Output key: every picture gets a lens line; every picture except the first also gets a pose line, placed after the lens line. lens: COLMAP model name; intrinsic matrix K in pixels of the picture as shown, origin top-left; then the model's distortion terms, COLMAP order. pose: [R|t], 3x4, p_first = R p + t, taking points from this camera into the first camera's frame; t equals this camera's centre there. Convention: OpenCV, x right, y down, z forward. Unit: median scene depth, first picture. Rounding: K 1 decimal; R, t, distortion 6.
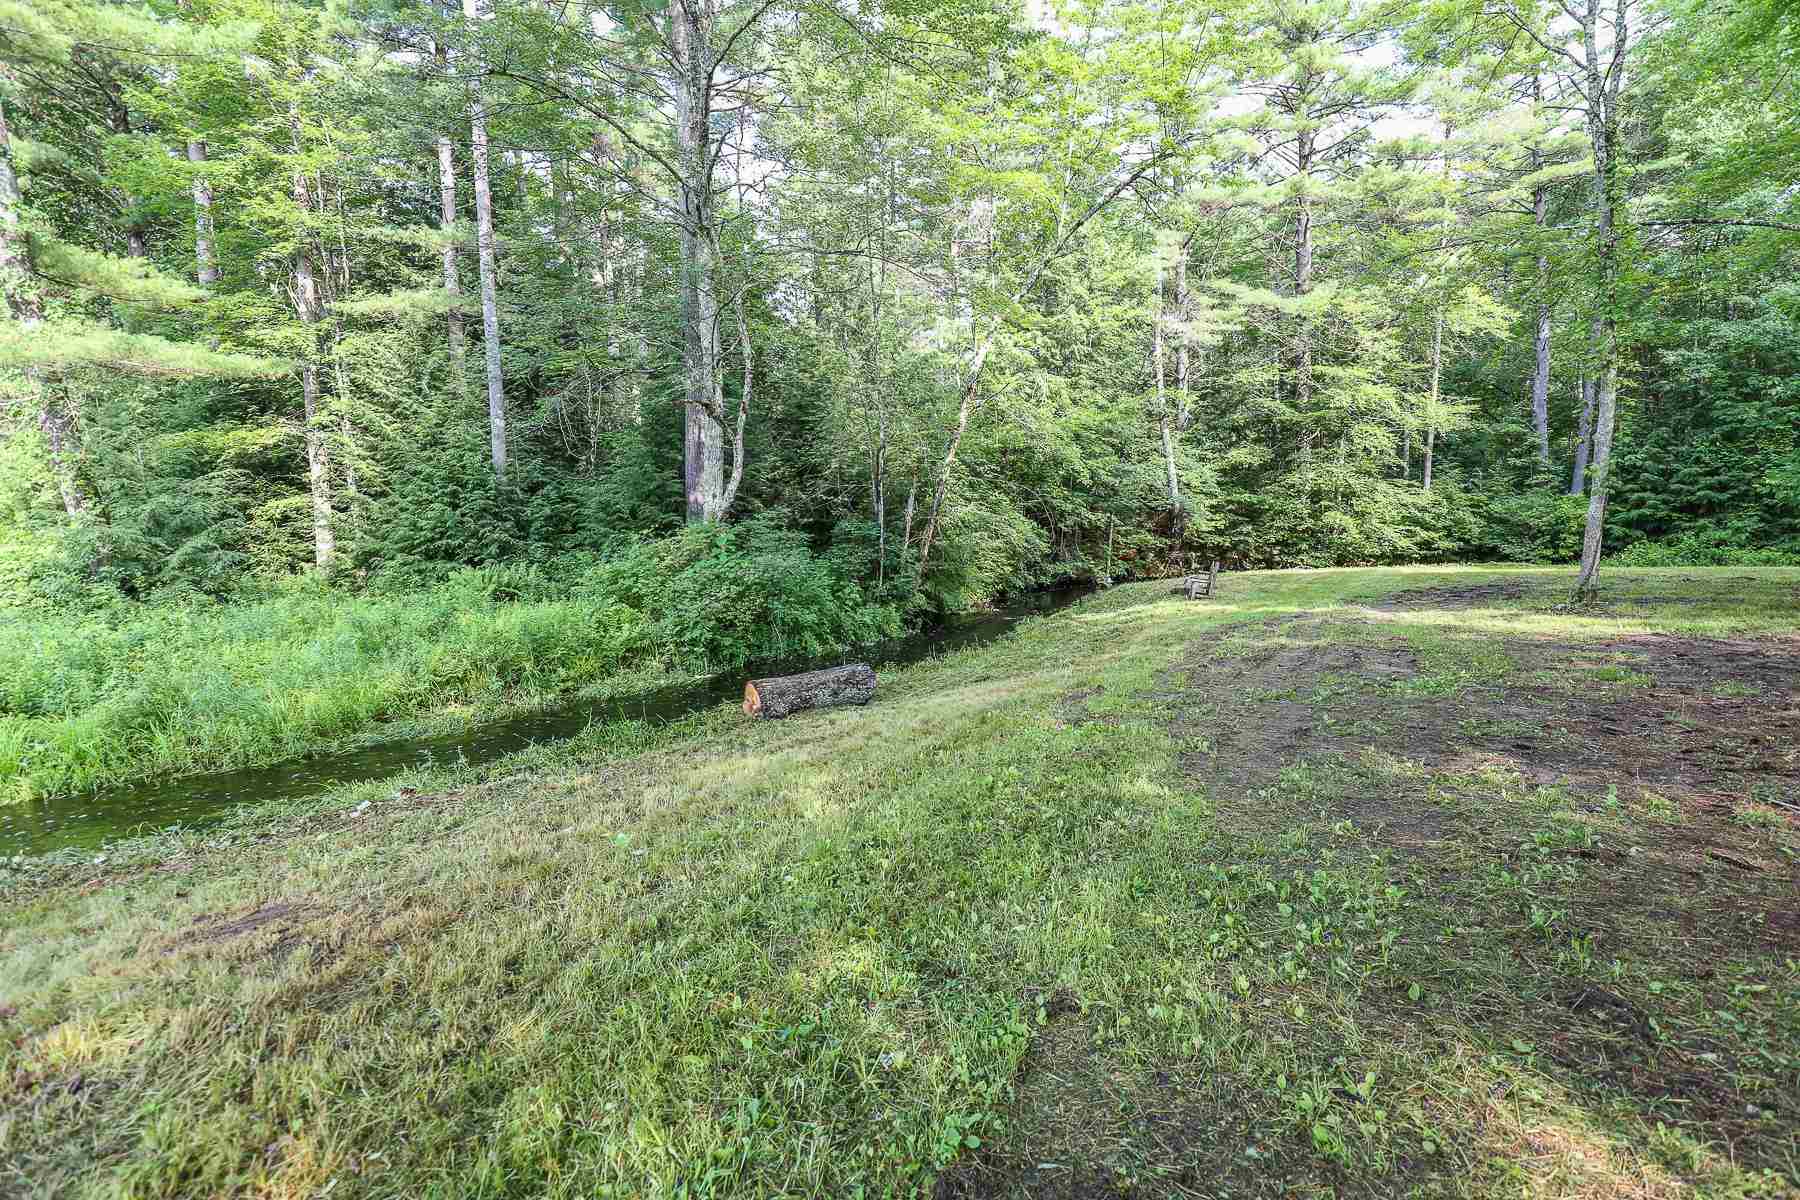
lens RADIAL K [[839.3, 0, 909.4], [0, 839.3, 612.3], [0, 0, 1]] dist [-0.032517, 0.005895]
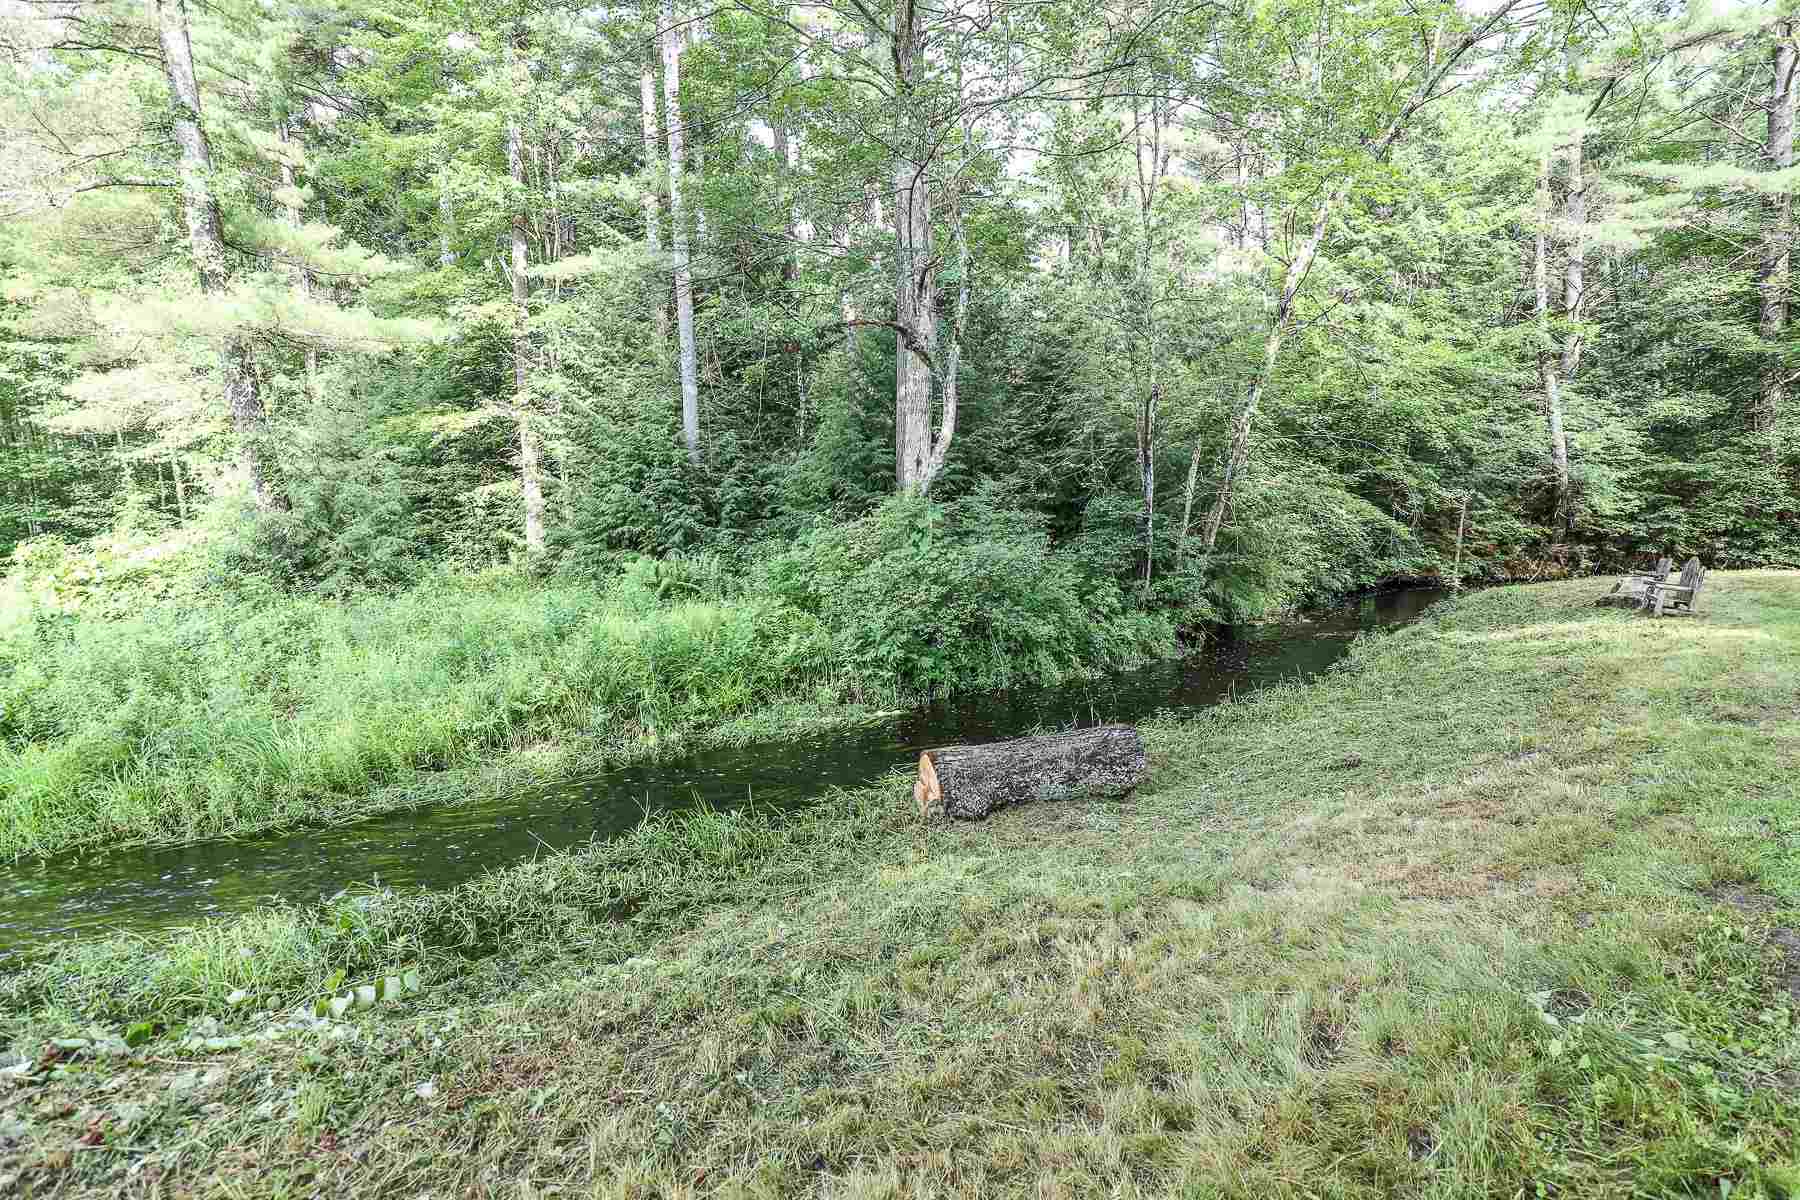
lens RADIAL K [[839.3, 0, 909.4], [0, 839.3, 612.3], [0, 0, 1]] dist [-0.032517, 0.005895]
pose [[0.954886, 0.024237, -0.295982, -0.016126], [-0.022442, 0.999703, 0.009463, -0.011574], [0.296123, -0.002394, 0.955147, 0.245020]]
